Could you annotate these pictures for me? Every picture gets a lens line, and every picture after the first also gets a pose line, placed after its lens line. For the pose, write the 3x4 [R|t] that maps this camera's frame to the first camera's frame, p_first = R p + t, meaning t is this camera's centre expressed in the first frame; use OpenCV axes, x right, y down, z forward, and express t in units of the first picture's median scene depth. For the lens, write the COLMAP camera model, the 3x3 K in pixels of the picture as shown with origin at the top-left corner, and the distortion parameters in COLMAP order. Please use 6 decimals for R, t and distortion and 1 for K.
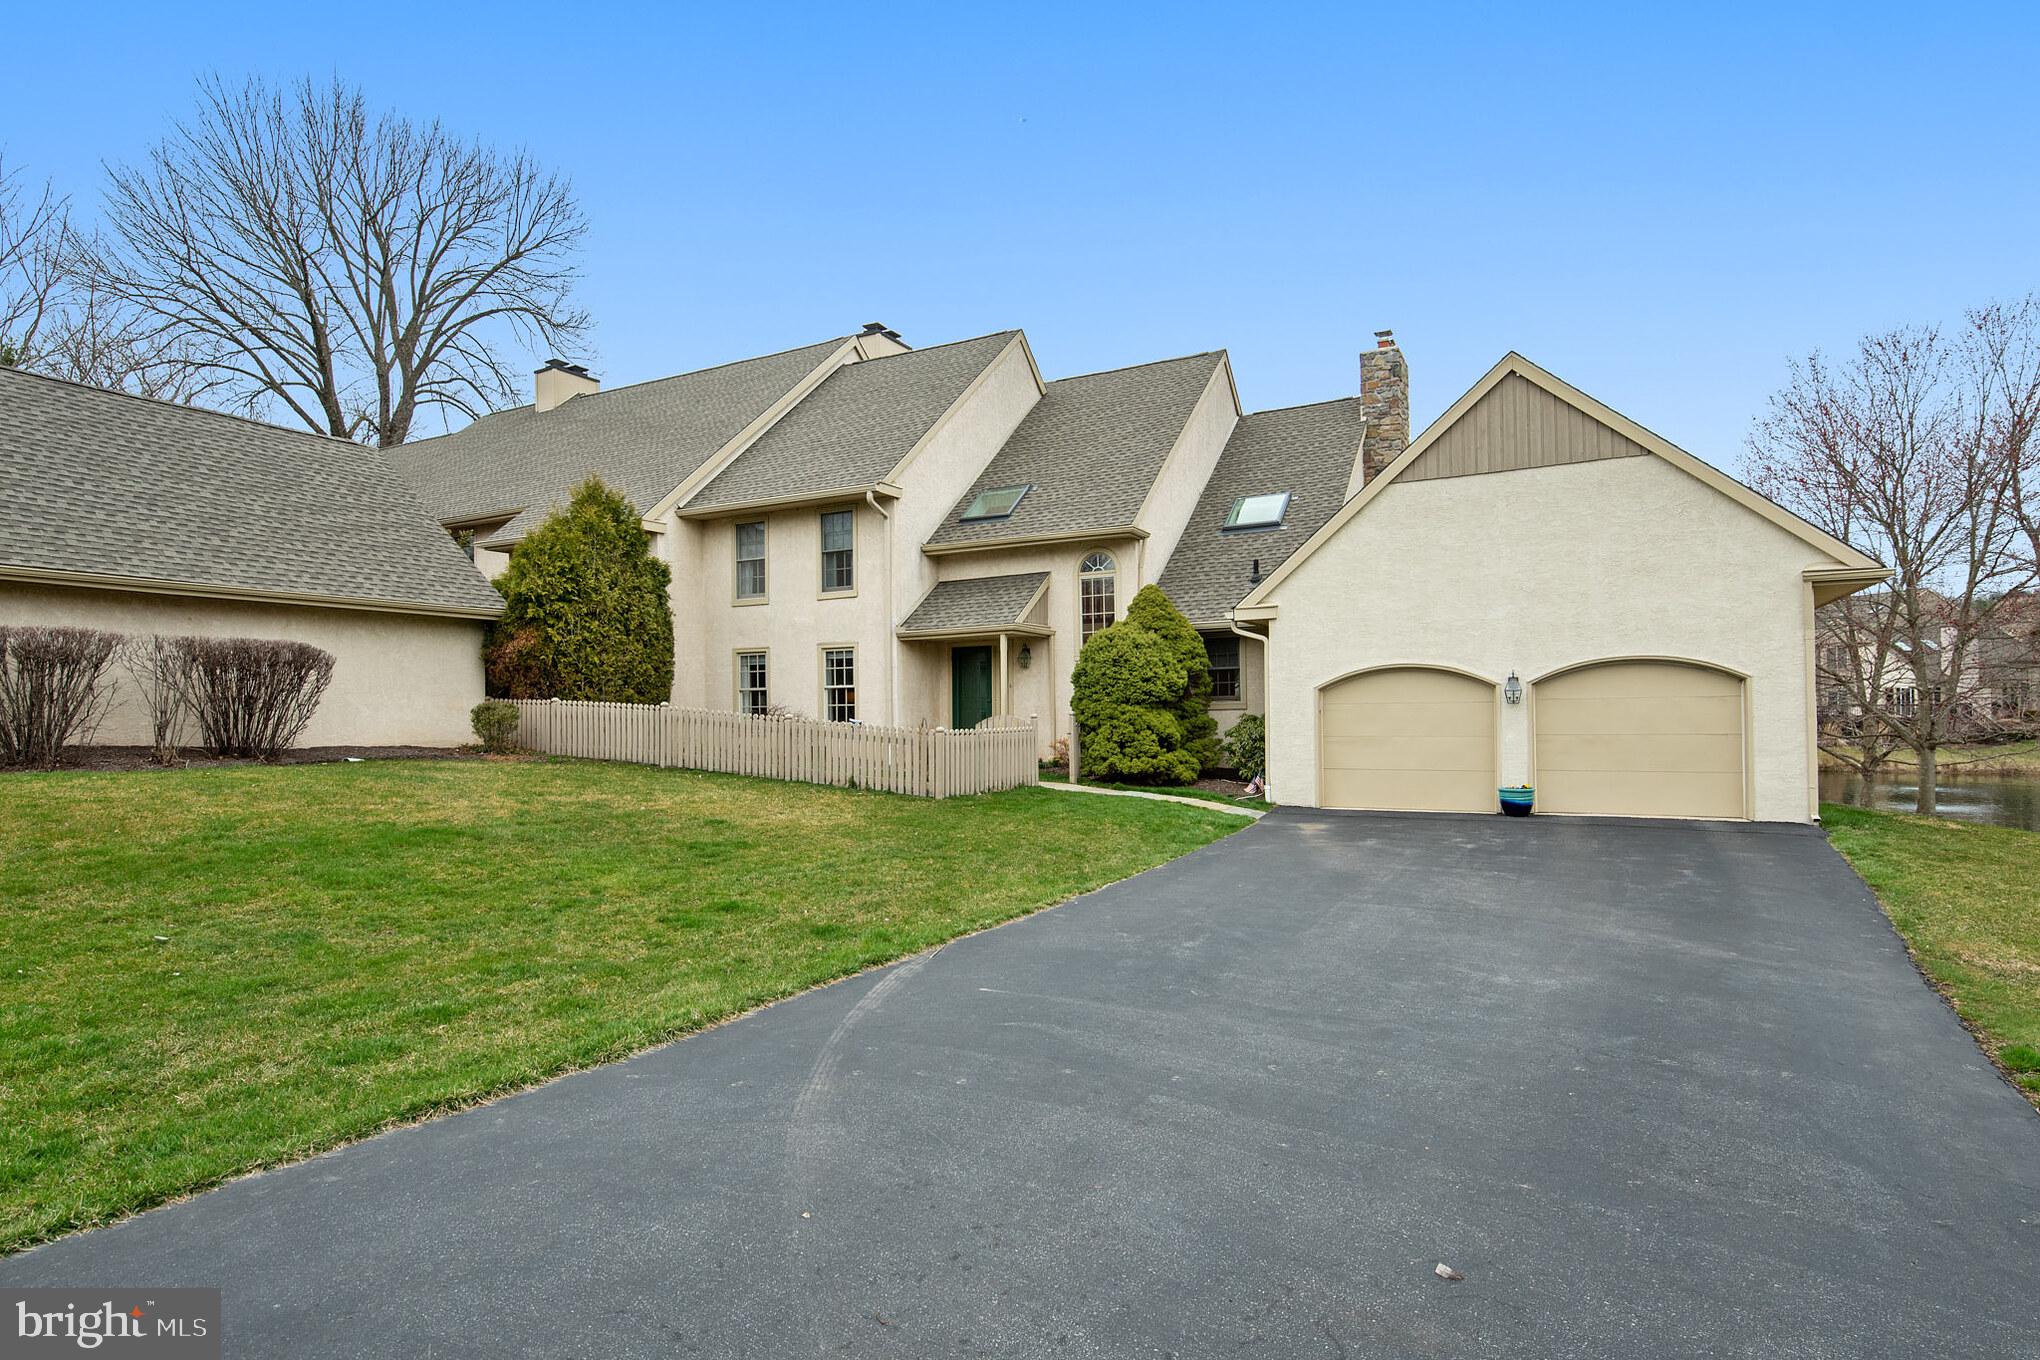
lens RADIAL K [[1067.9, 0, 1029.0], [0, 1067.9, 708.3], [0, 0, 1]] dist [0.002254, 0.000396]
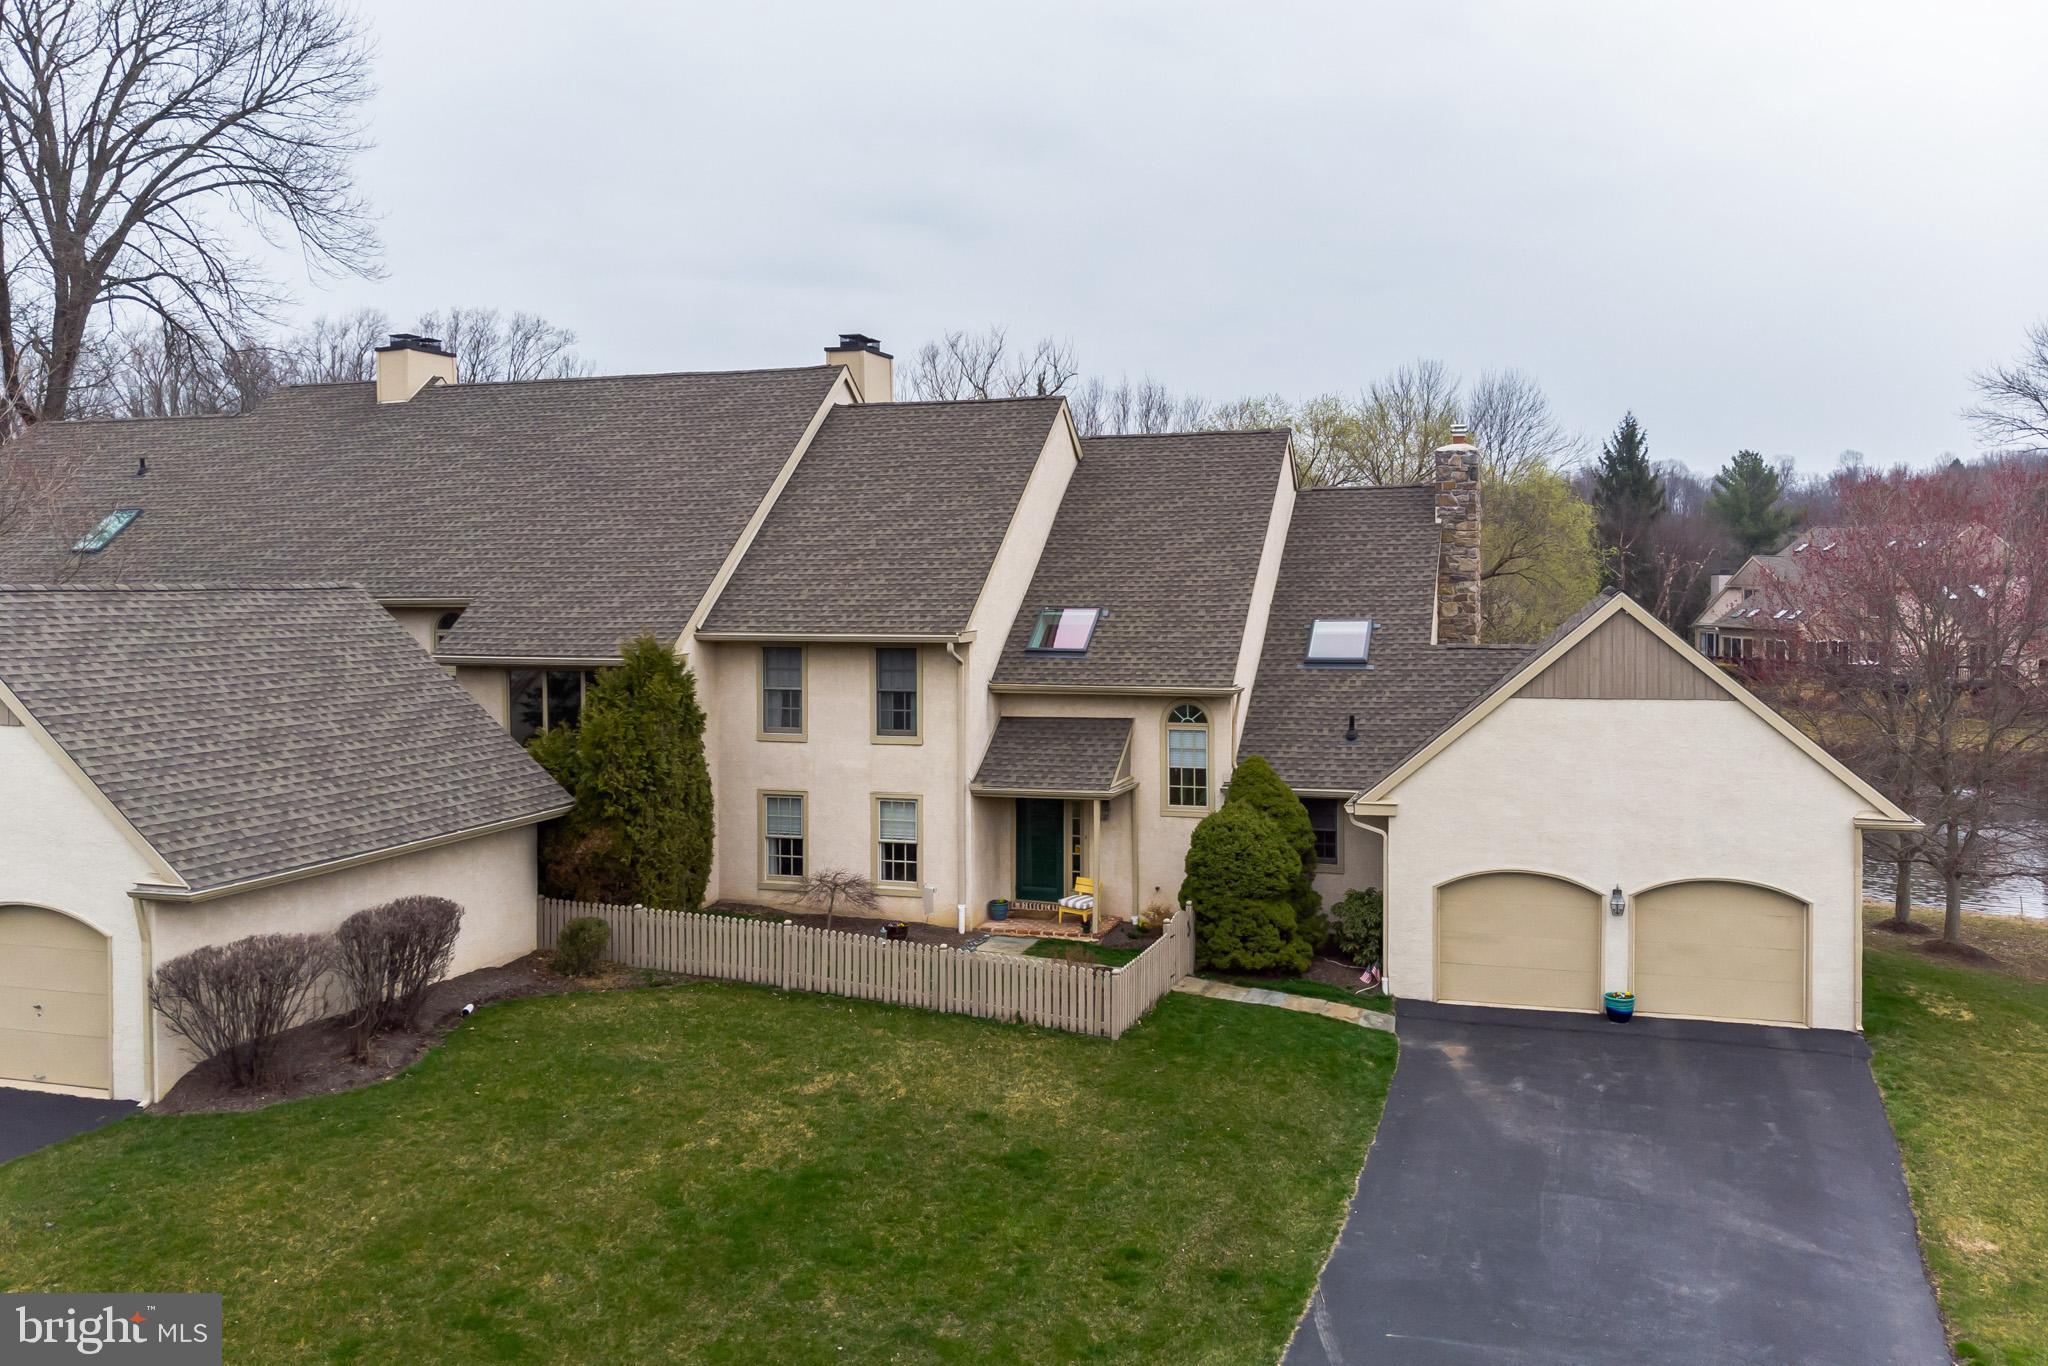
lens RADIAL K [[1580.4, 0, 1122.9], [0, 1580.4, 606.9], [0, 0, 1]] dist [0.023855, -0.067392]
pose [[0.979640, 0.004013, 0.200722, -0.305759], [-0.007882, 0.999798, 0.018480, -0.287514], [-0.200607, -0.019686, 0.979474, -0.397386]]
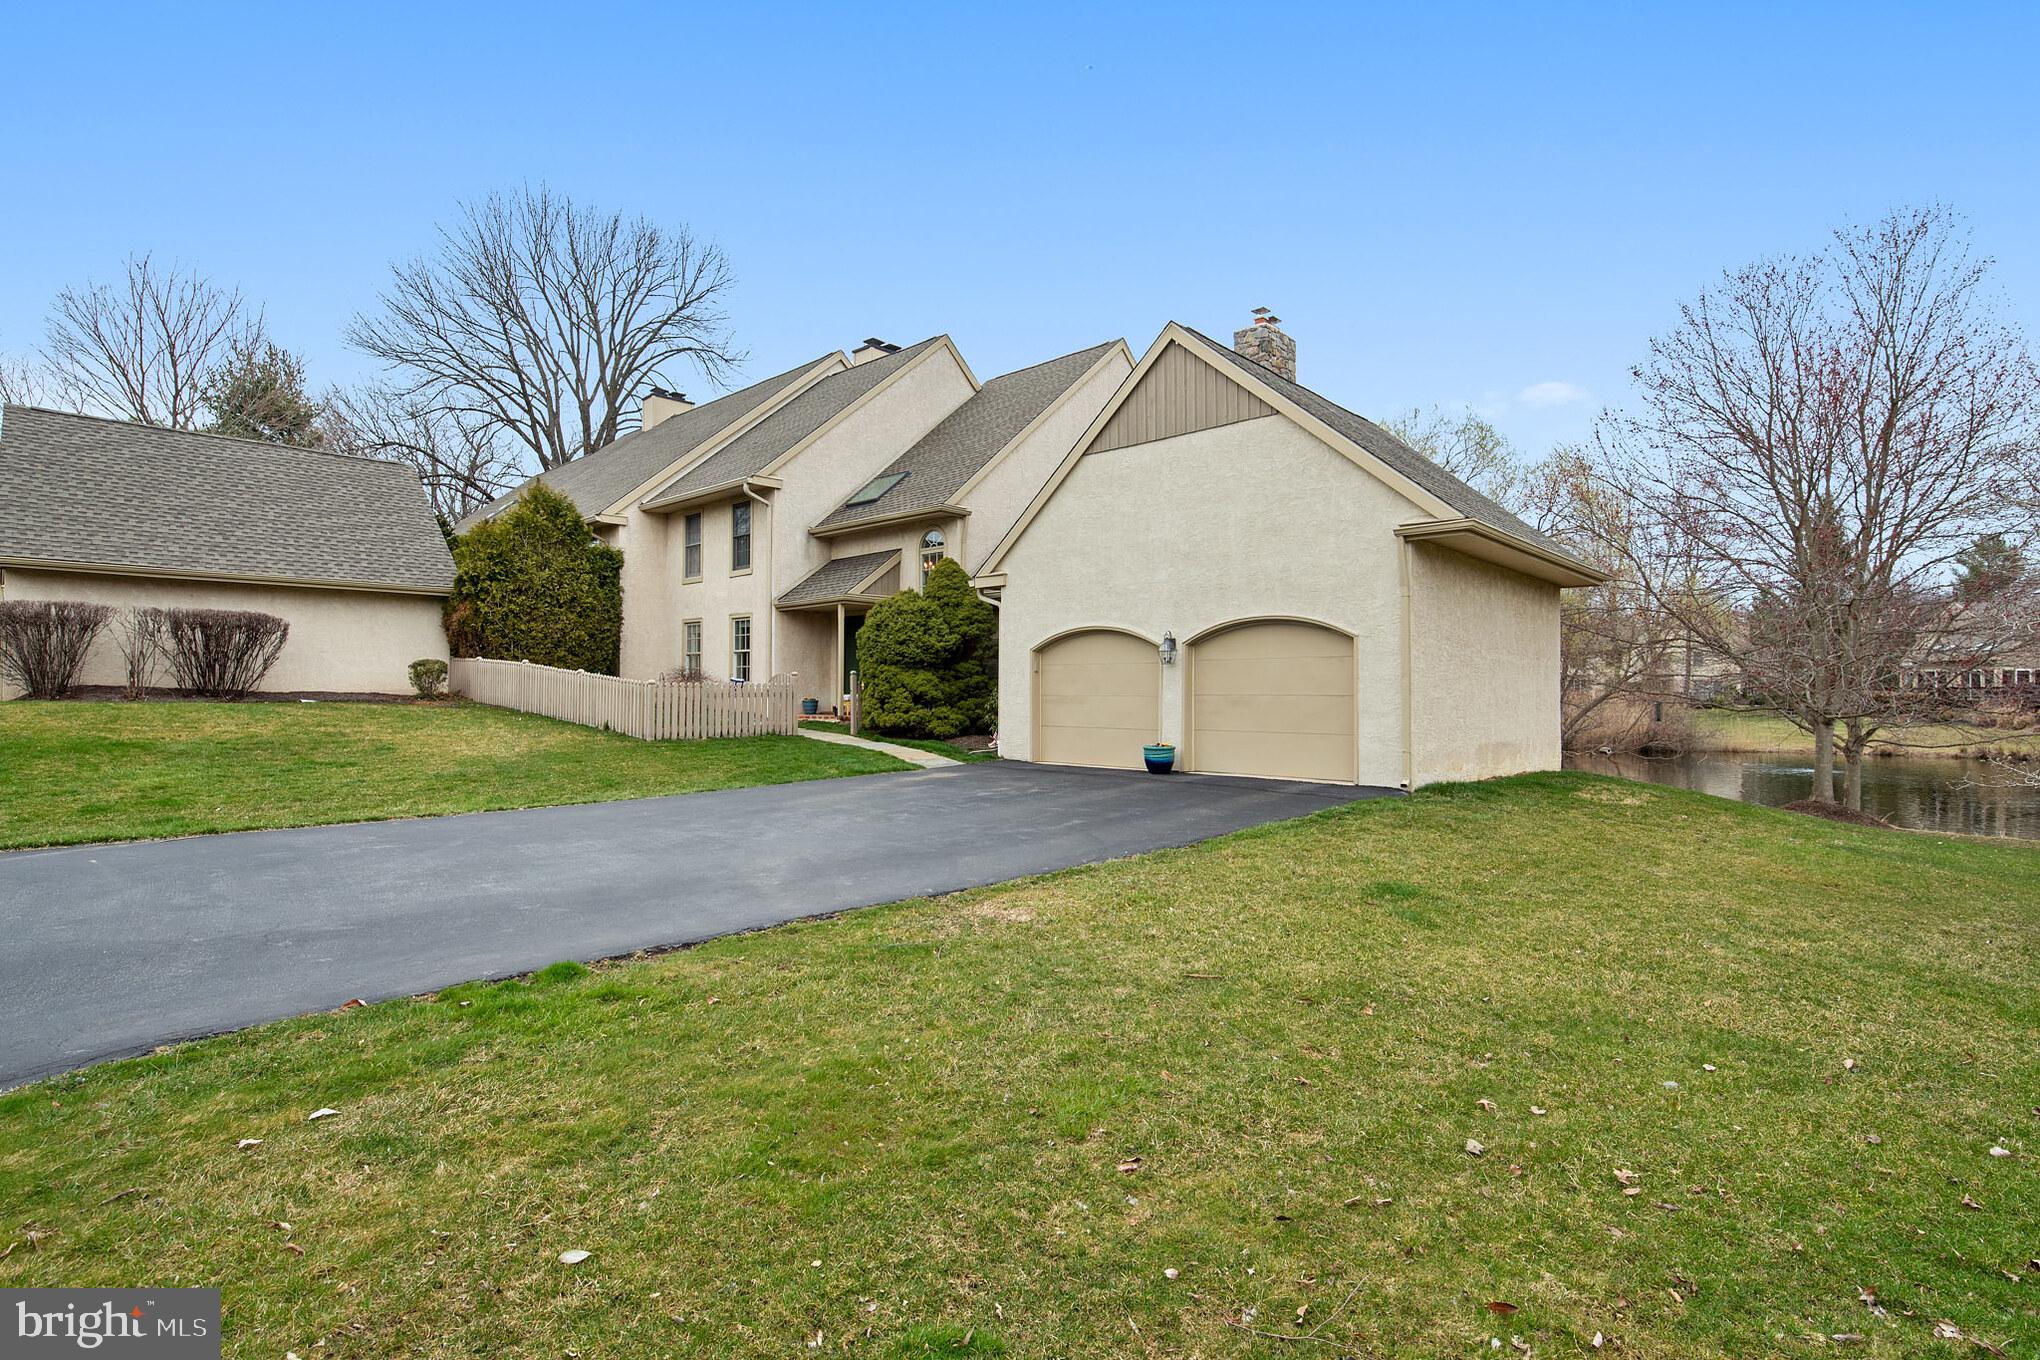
lens RADIAL K [[967.8, 0, 1020.0], [0, 967.8, 680.0], [0, 0, 1]] dist [-0.001517, -0.000089]
pose [[0.966660, 0.011056, -0.255824, 0.460944], [-0.011797, 0.999929, -0.001362, 0.011449], [0.255791, 0.004335, 0.966722, 0.056600]]
